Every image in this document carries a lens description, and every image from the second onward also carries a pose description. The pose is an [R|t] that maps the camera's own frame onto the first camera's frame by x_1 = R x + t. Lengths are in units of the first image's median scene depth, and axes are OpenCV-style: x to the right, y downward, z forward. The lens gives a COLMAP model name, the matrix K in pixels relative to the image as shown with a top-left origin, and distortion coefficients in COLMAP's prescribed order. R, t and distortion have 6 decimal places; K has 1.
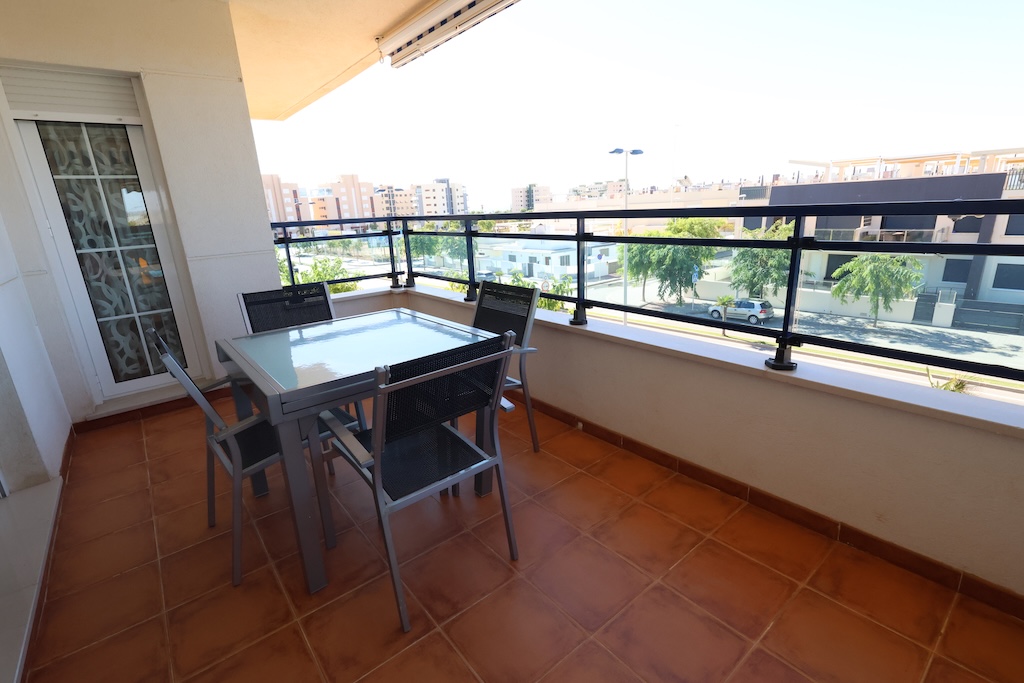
lens RADIAL K [[474.7, 0, 512.8], [0, 474.7, 342.2], [0, 0, 1]] dist [0.000494, 0.001004]
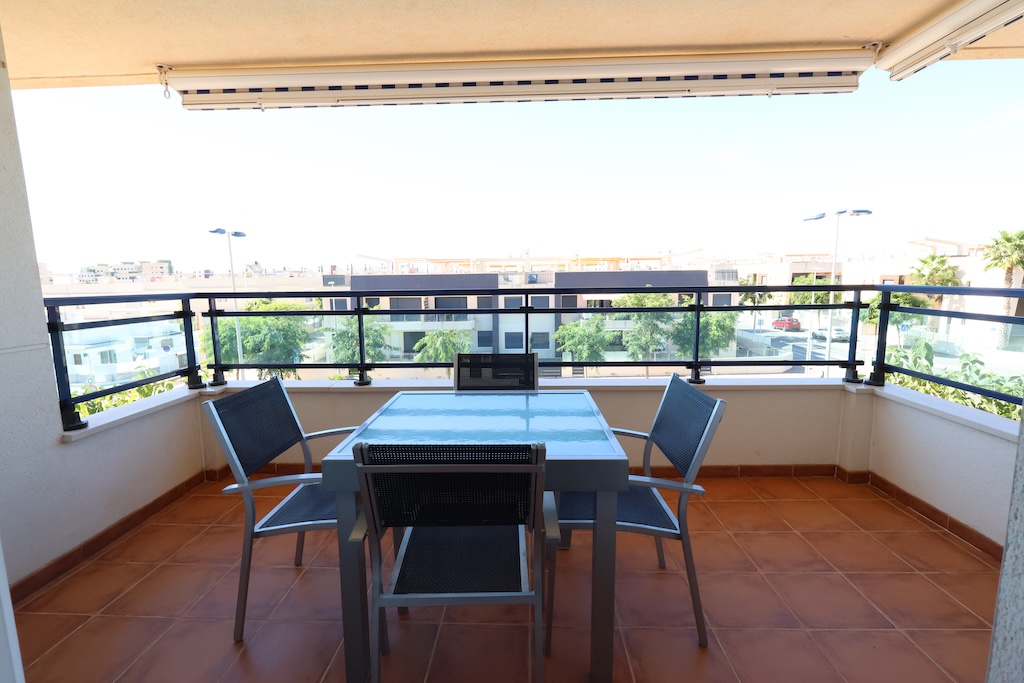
lens RADIAL K [[473.2, 0, 512.0], [0, 473.2, 341.5], [0, 0, 1]] dist [-0.000266, 0.000204]
pose [[0.658789, -0.062552, 0.749723, -0.057209], [0.192784, 0.977300, -0.087862, -0.003461], [-0.727208, 0.202417, 0.655893, 0.019744]]
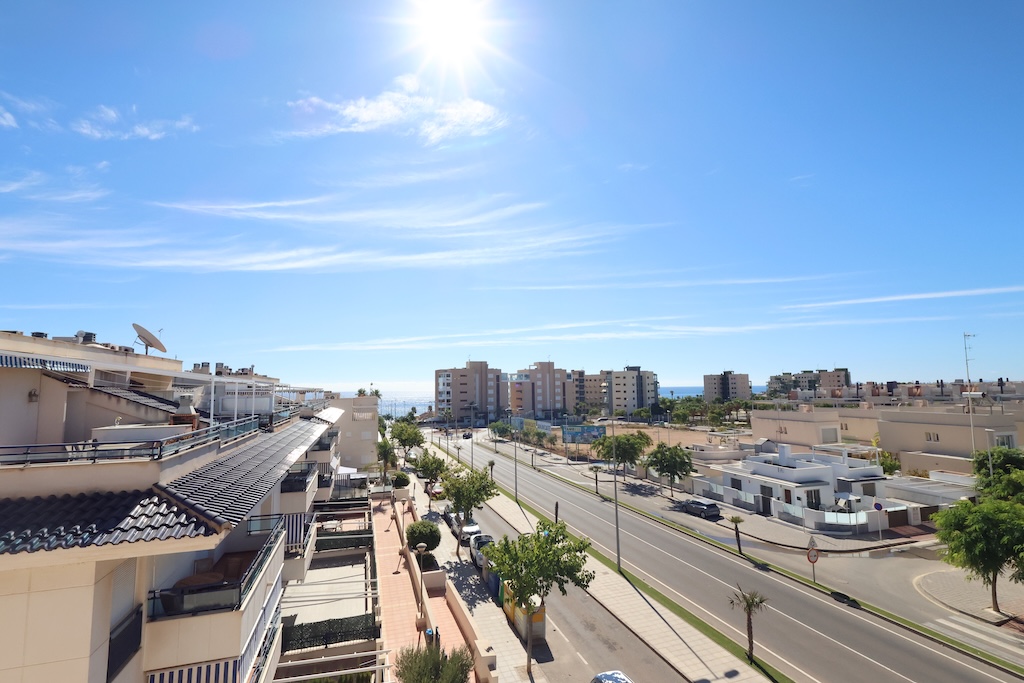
lens RADIAL K [[474.7, 0, 512.8], [0, 474.7, 342.2], [0, 0, 1]] dist [0.000494, 0.001004]
pose [[0.930670, 0.004160, -0.365836, -0.112513], [-0.135017, 0.933258, -0.332865, -0.140199], [0.340034, 0.359182, 0.869117, 0.104793]]
